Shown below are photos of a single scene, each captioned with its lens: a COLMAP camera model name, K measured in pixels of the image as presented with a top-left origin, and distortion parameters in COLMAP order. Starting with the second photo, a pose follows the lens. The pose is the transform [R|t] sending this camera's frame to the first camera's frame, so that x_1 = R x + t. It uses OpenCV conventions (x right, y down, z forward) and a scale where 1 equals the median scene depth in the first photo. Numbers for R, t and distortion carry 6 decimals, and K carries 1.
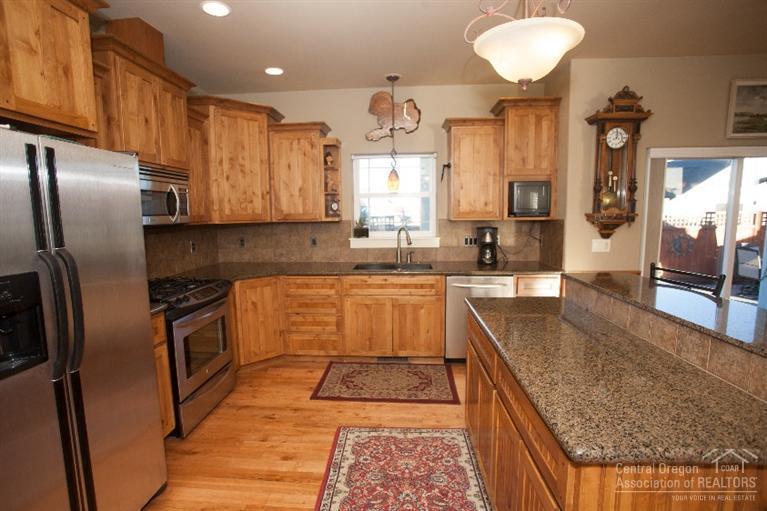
lens RADIAL K [[384.4, 0, 382.0], [0, 384.4, 259.4], [0, 0, 1]] dist [-0.019628, 0.000572]
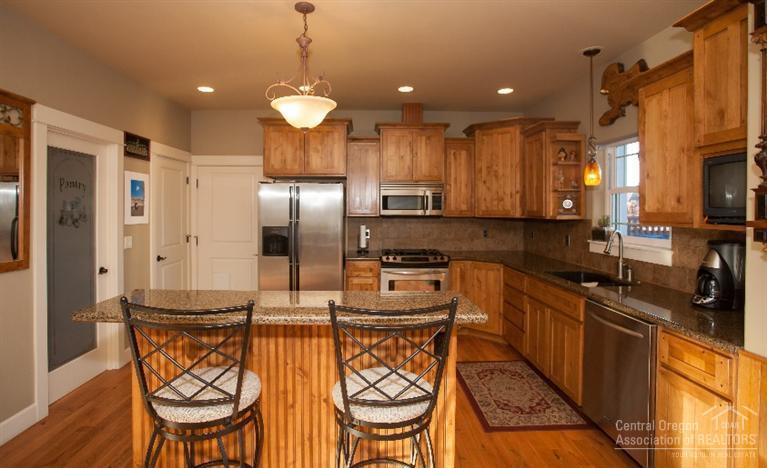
lens RADIAL K [[415.4, 0, 382.6], [0, 415.4, 211.1], [0, 0, 1]] dist [0.000586, 0.000114]
pose [[0.095980, 0.019453, -0.995193, 0.949437], [-0.128721, 0.991656, 0.006969, -0.079013], [0.987025, 0.127433, 0.097684, 0.522088]]
